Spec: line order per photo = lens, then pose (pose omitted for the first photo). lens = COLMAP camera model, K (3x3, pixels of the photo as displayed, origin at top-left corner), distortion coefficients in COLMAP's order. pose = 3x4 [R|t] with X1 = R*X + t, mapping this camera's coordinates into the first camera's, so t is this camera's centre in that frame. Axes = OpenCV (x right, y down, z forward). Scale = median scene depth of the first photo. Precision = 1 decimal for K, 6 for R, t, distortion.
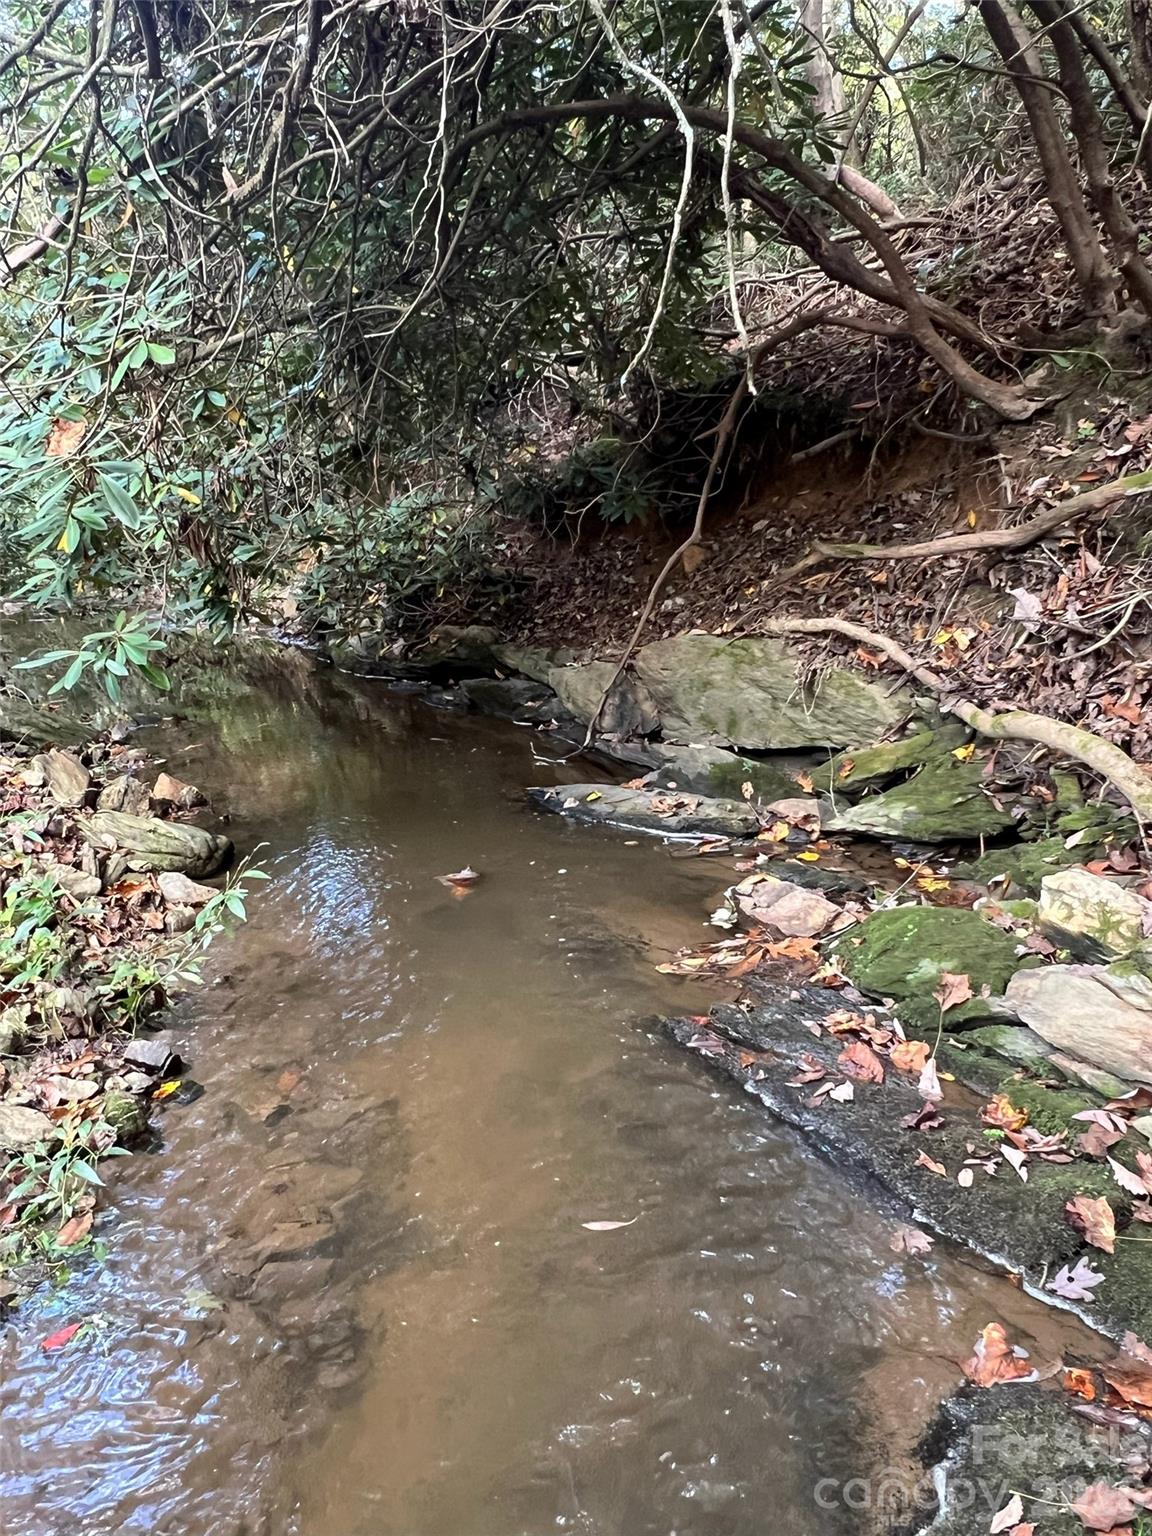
lens RADIAL K [[1159.6, 0, 574.2], [0, 1159.6, 763.3], [0, 0, 1]] dist [0.005299, -0.009465]
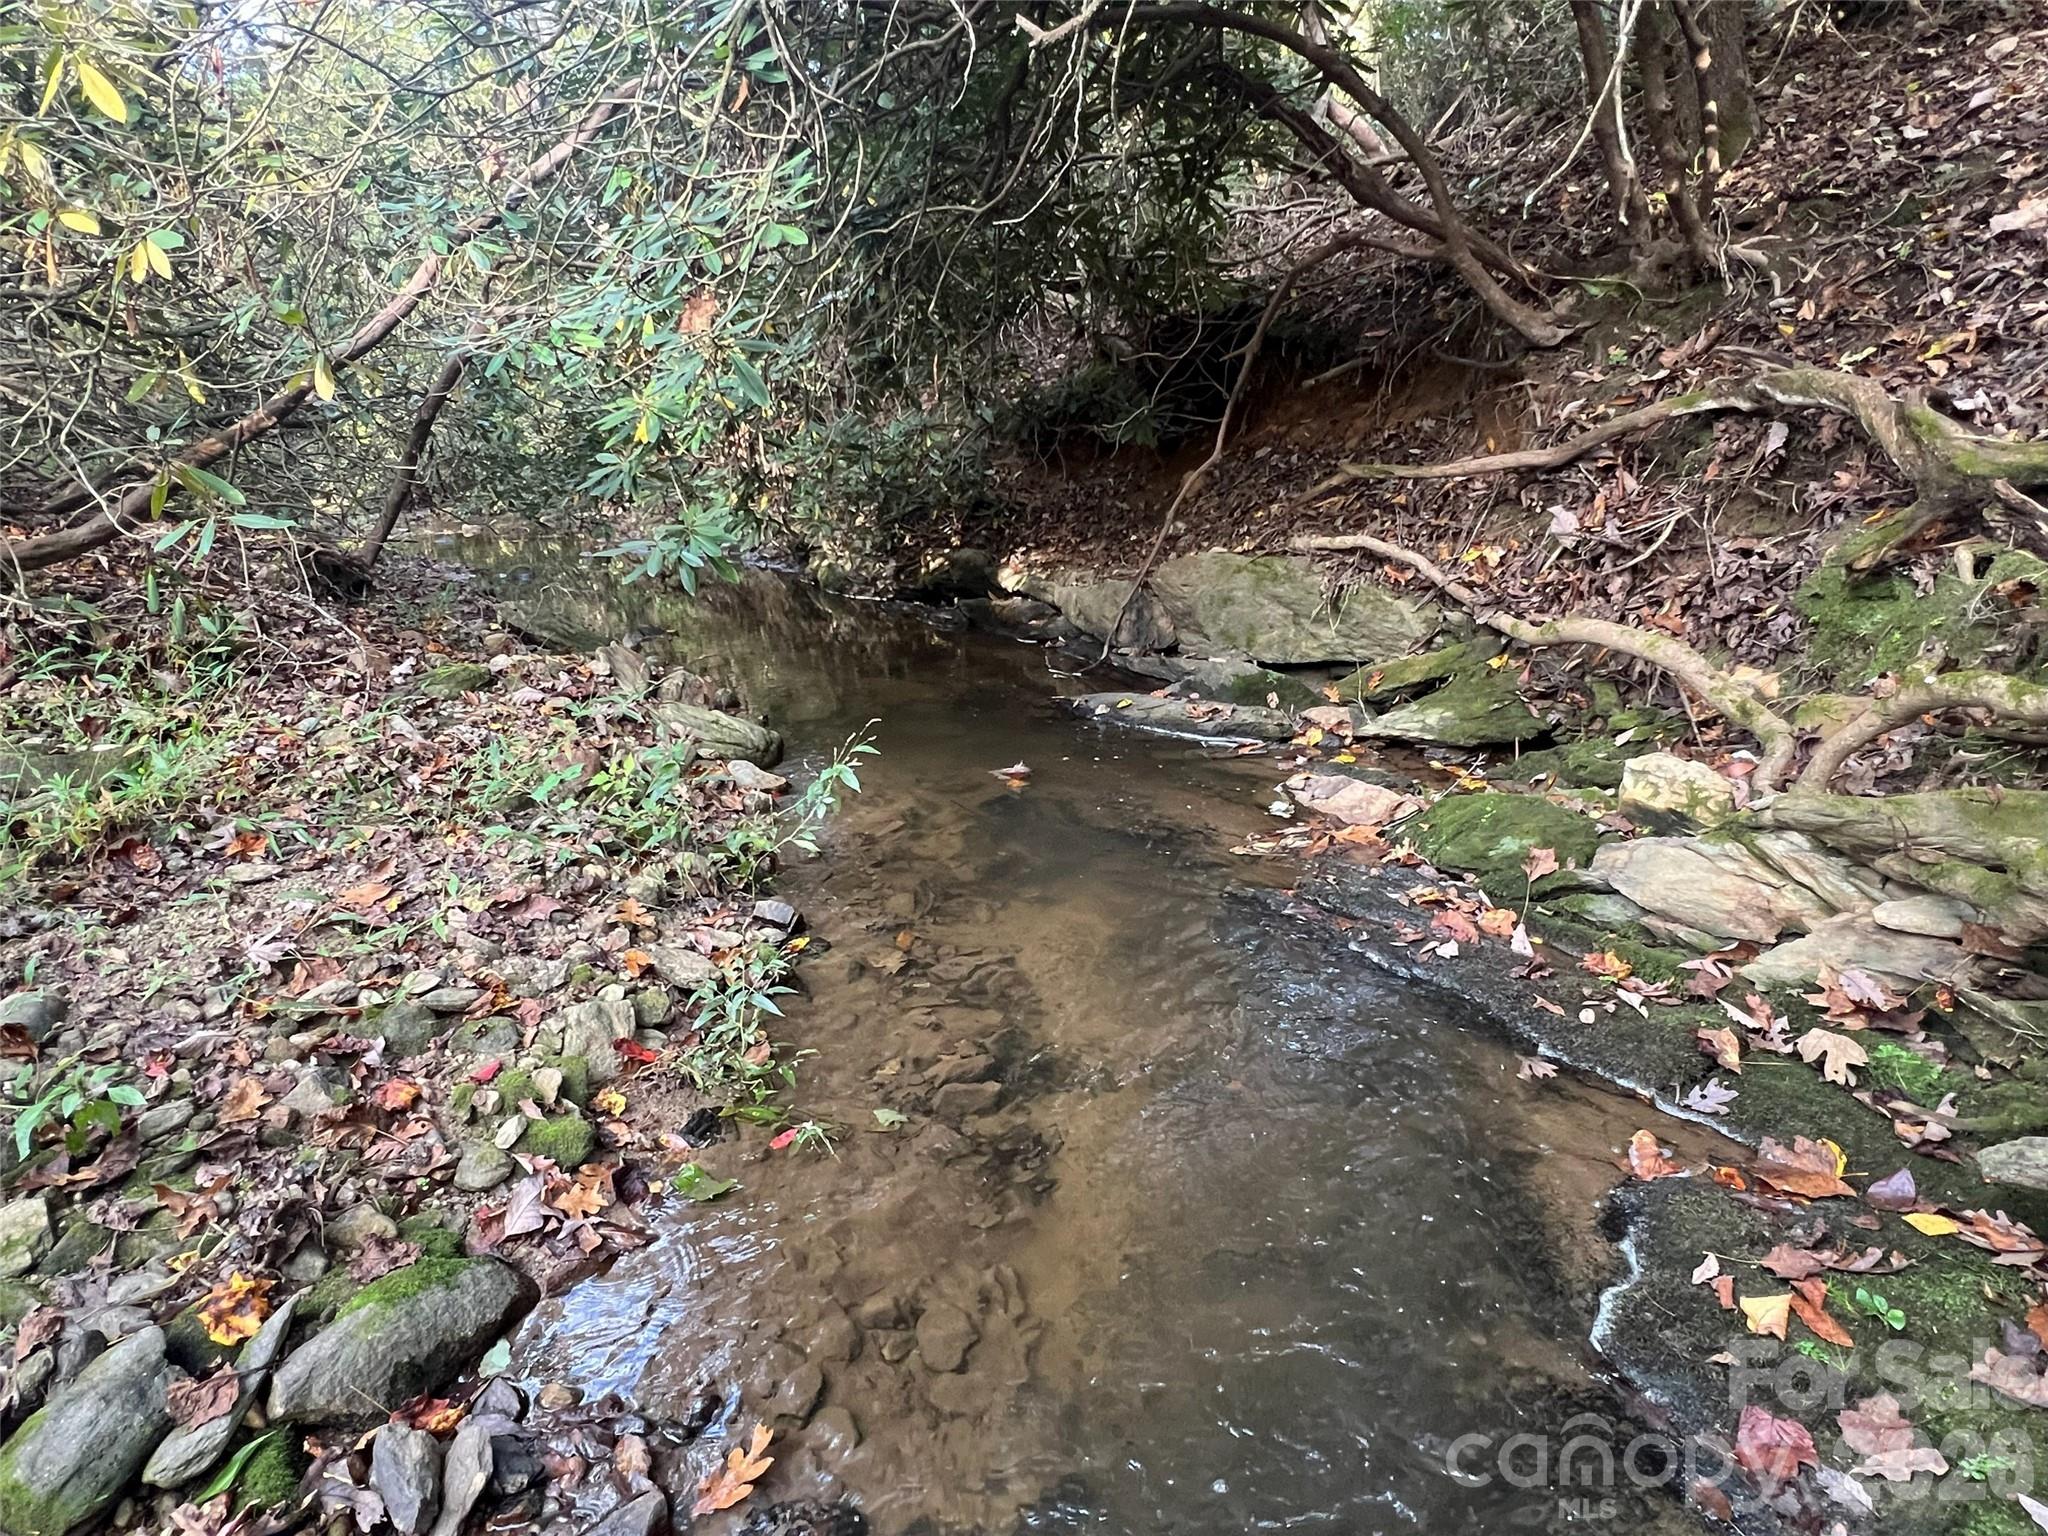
lens RADIAL K [[1134.1, 0, 1026.0], [0, 1134.1, 774.4], [0, 0, 1]] dist [0.000617, -0.001587]
pose [[0.999488, 0.020596, 0.024497, -0.116986], [-0.022039, 0.997945, 0.060175, 0.040458], [-0.023207, -0.060684, 0.997887, -0.021719]]
